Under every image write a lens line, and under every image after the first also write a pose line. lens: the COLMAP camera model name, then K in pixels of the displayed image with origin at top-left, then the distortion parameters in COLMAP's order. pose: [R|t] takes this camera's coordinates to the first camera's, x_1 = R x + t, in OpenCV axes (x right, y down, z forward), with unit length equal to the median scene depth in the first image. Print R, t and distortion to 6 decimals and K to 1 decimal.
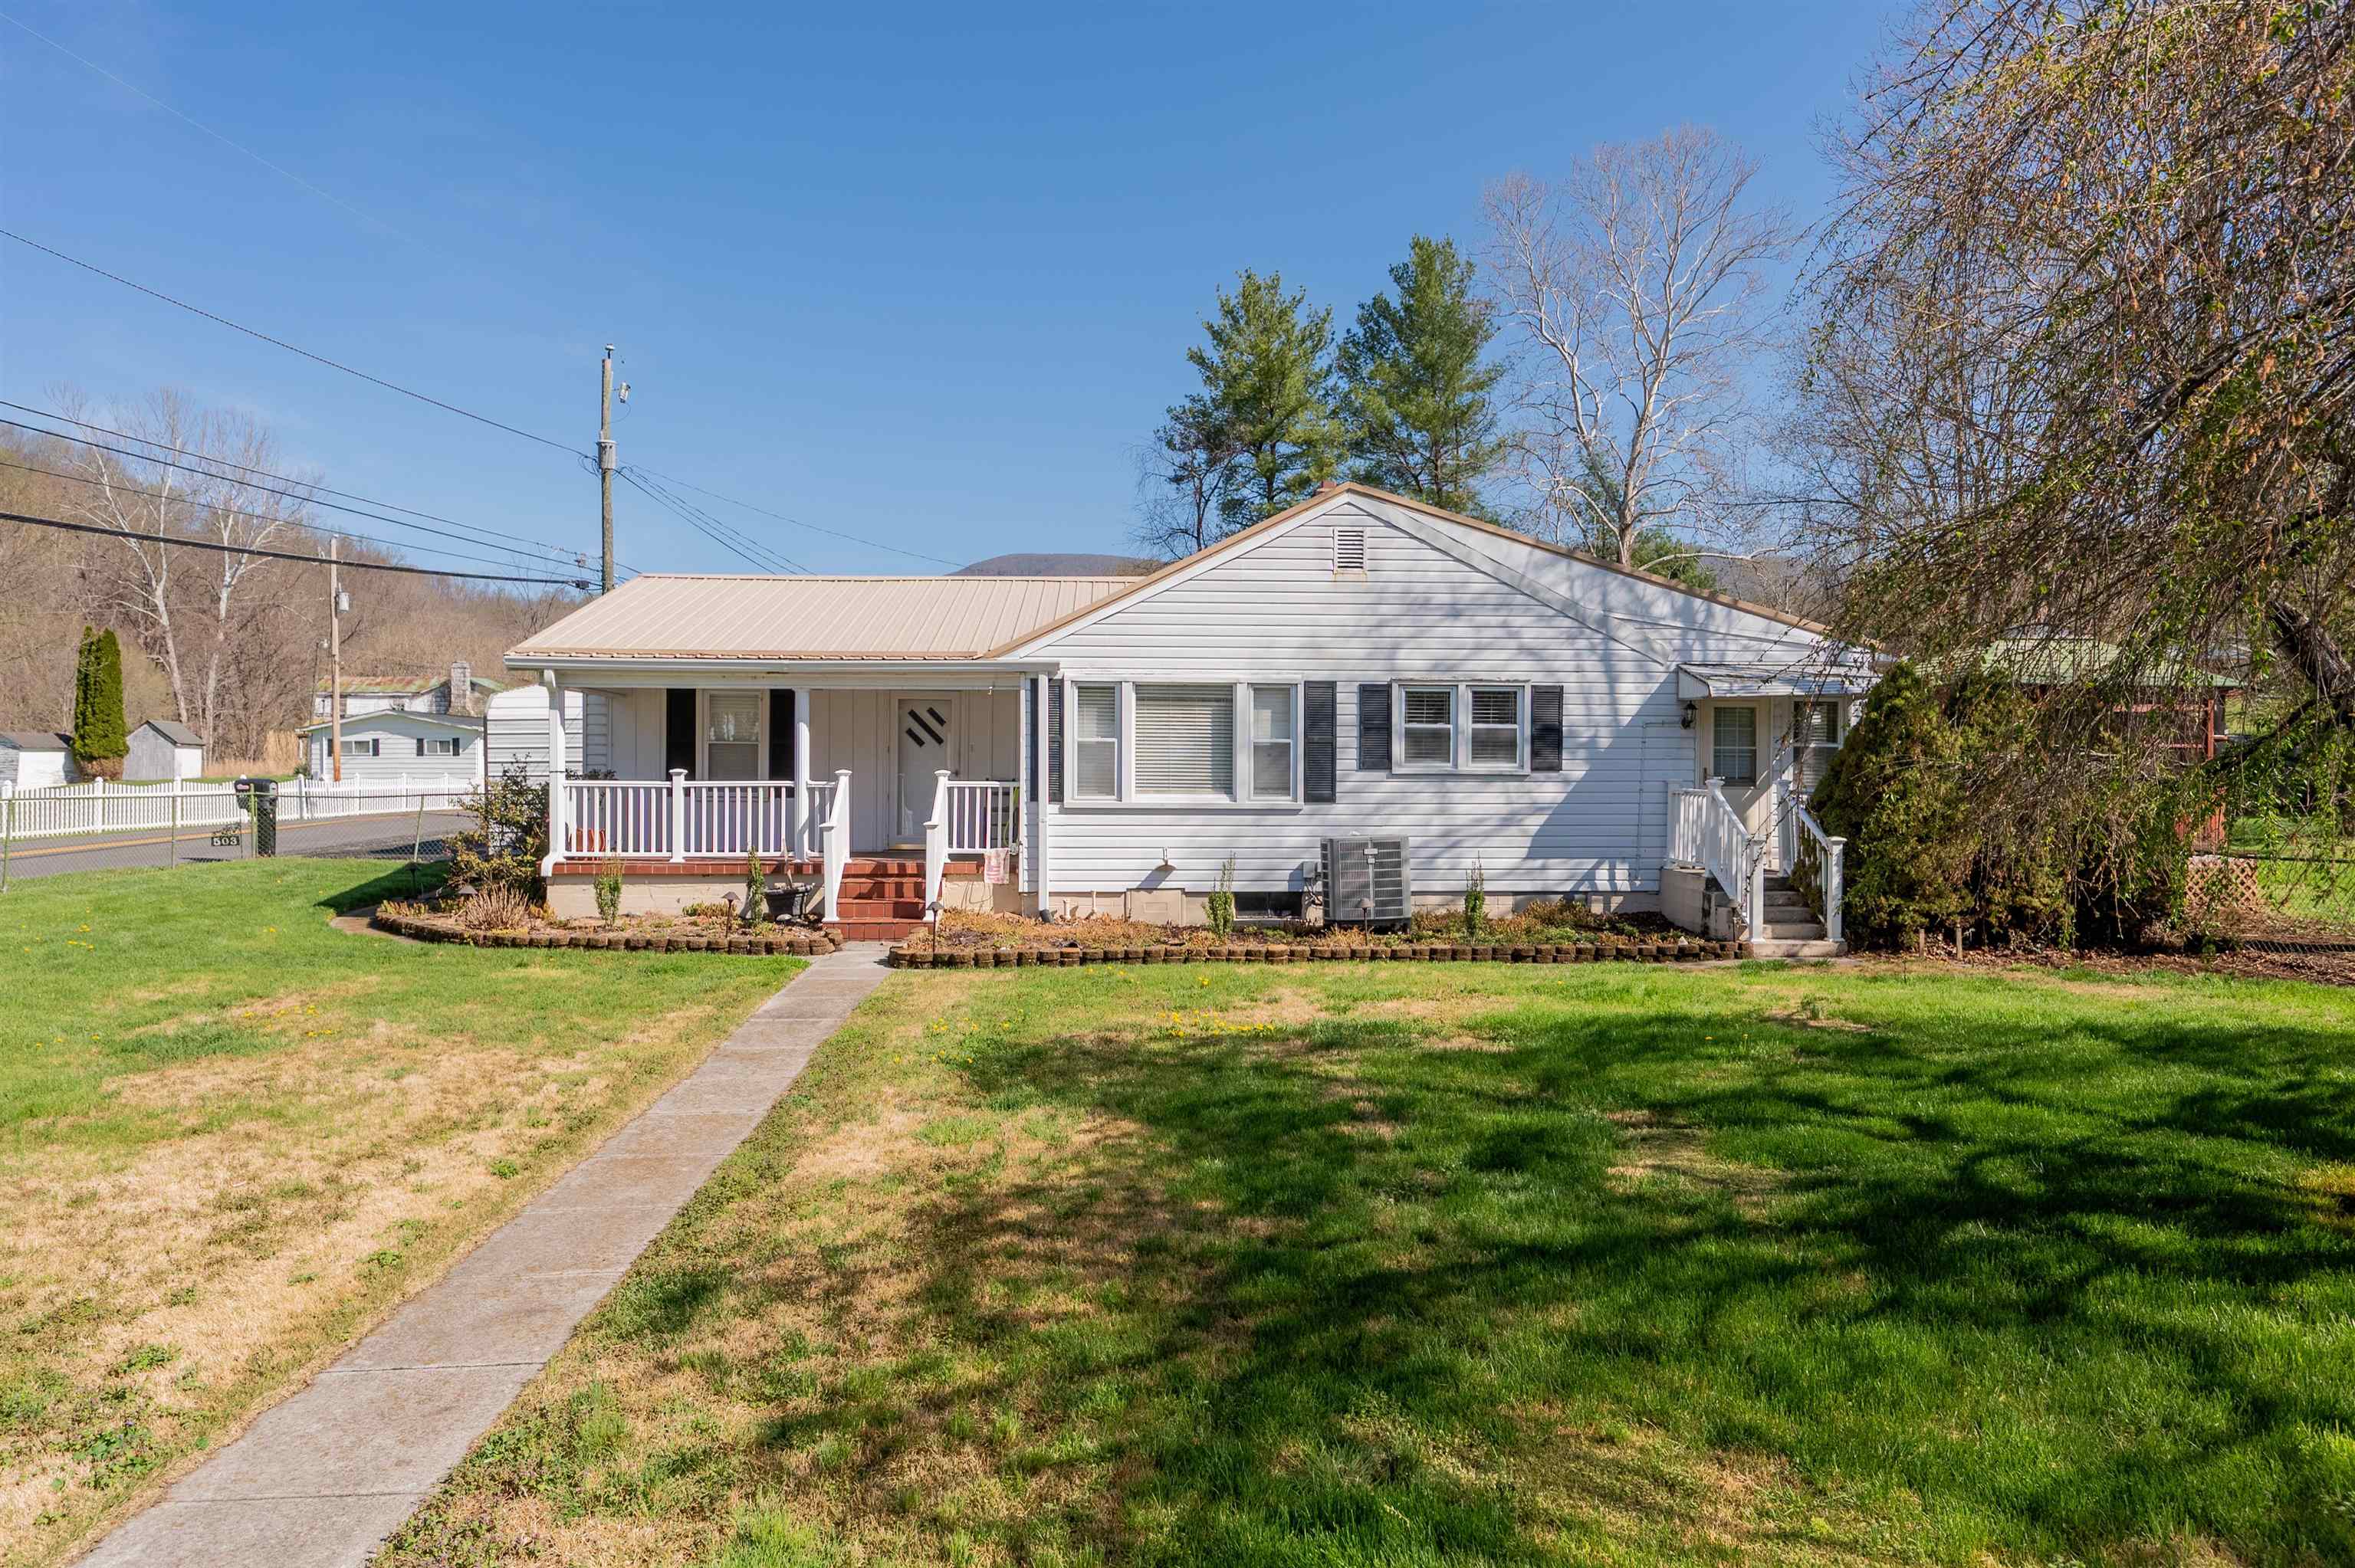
lens RADIAL K [[1570.9, 0, 1169.9], [0, 1570.9, 783.4], [0, 0, 1]] dist [-0.001695, -0.000059]
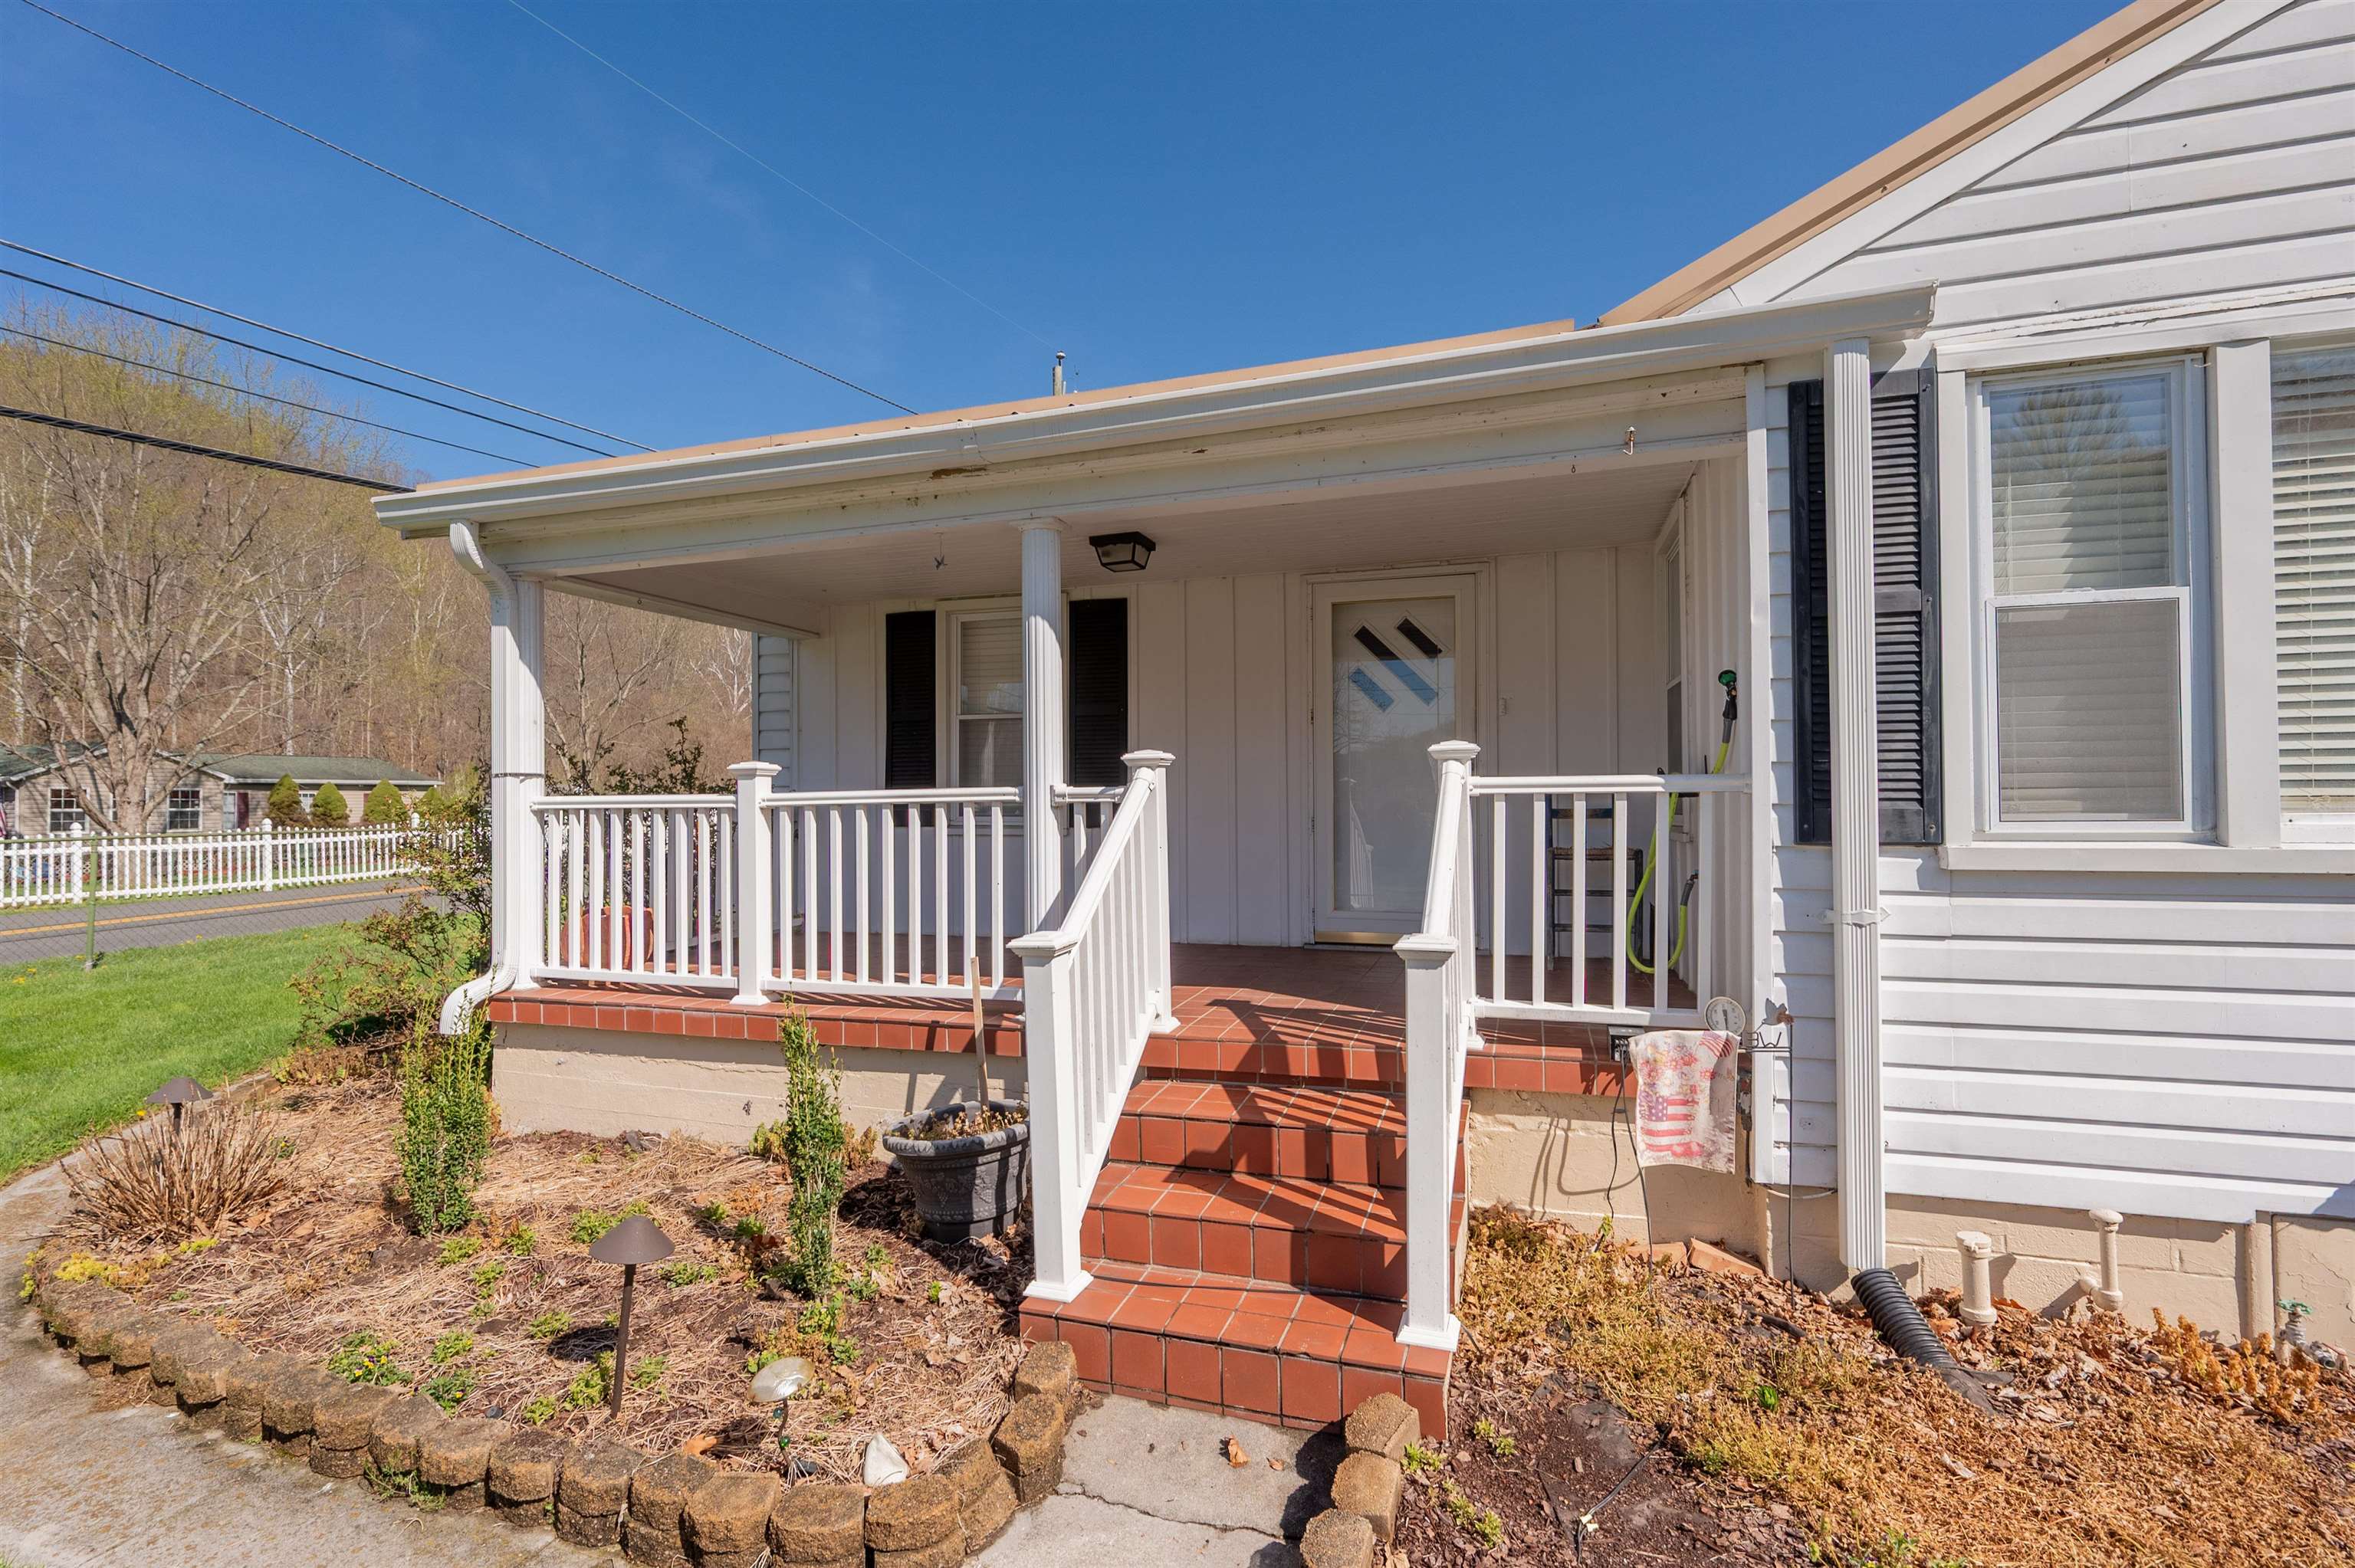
lens RADIAL K [[1108.1, 0, 1161.0], [0, 1108.1, 786.7], [0, 0, 1]] dist [0.001634, -0.000110]
pose [[0.936163, -0.018581, -0.351076, -0.123174], [0.015323, 0.999810, -0.012057, 0.002058], [0.351233, 0.005907, 0.936269, 0.781807]]
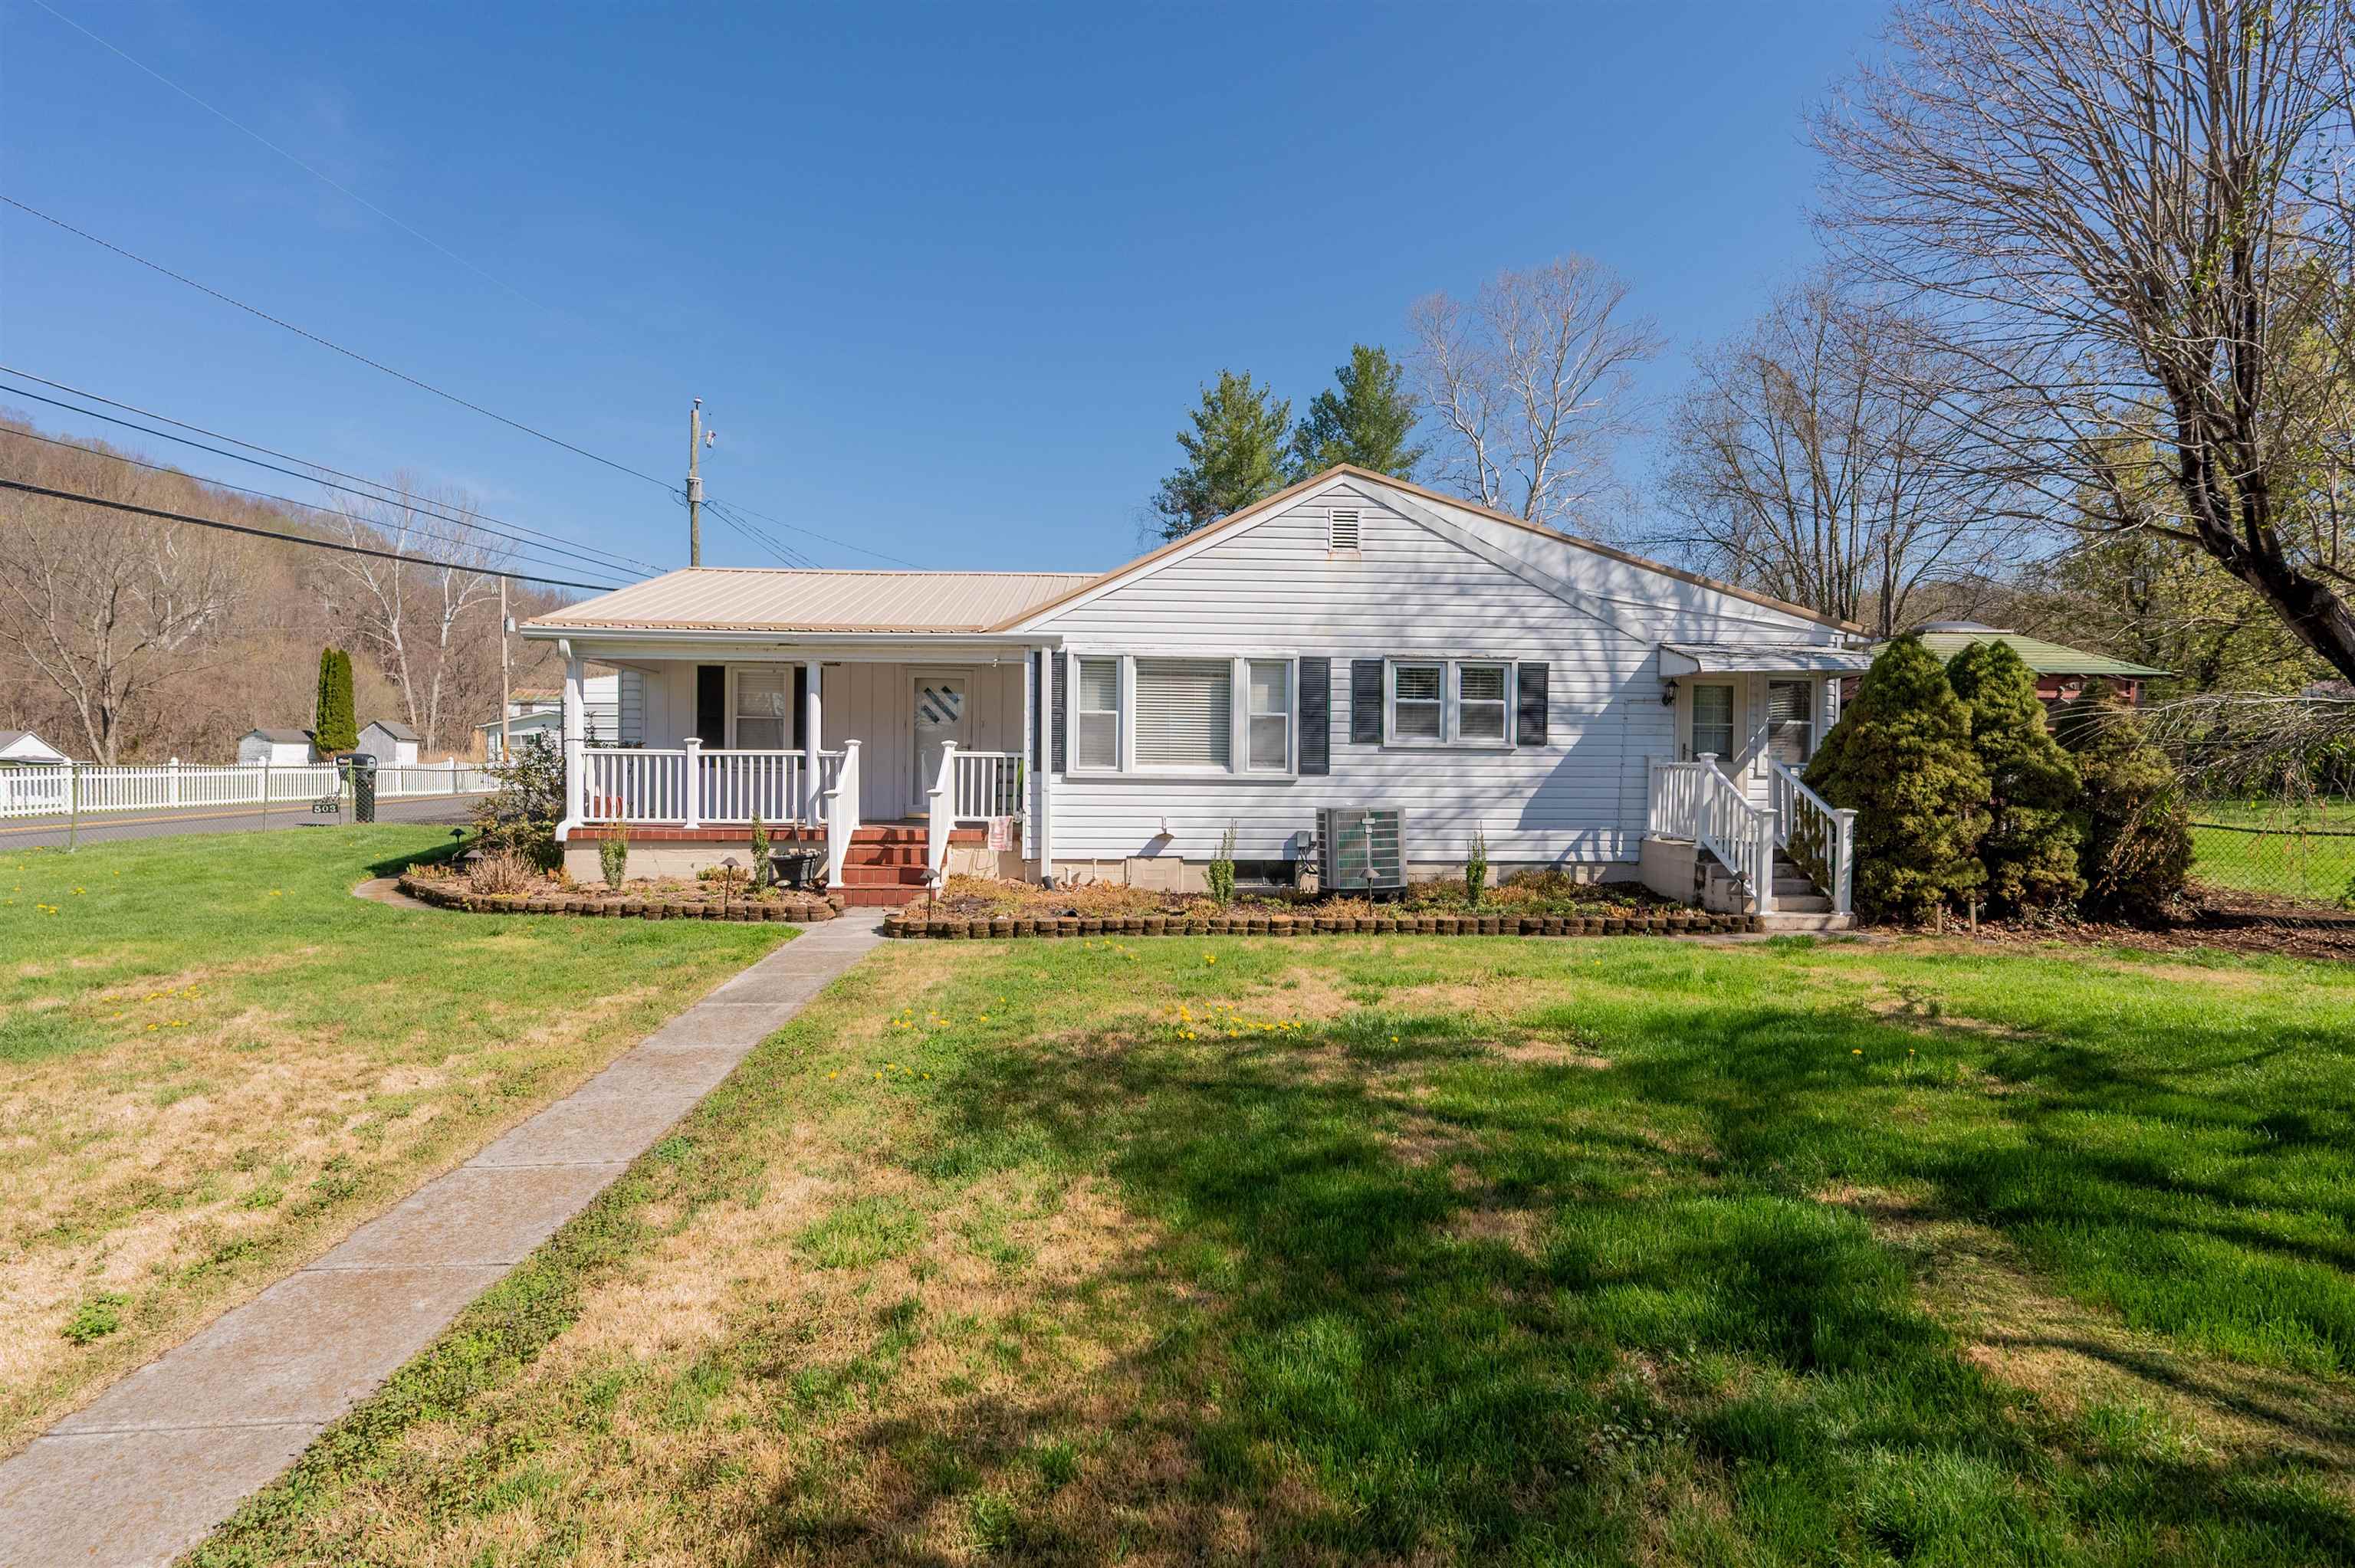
lens RADIAL K [[1156.1, 0, 1154.2], [0, 1156.1, 794.1], [0, 0, 1]] dist [0.012061, -0.000175]
pose [[0.999973, 0.005688, -0.004587, -0.006330], [-0.005616, 0.999864, 0.015497, 0.014212], [0.004674, -0.015470, 0.999869, 0.239980]]
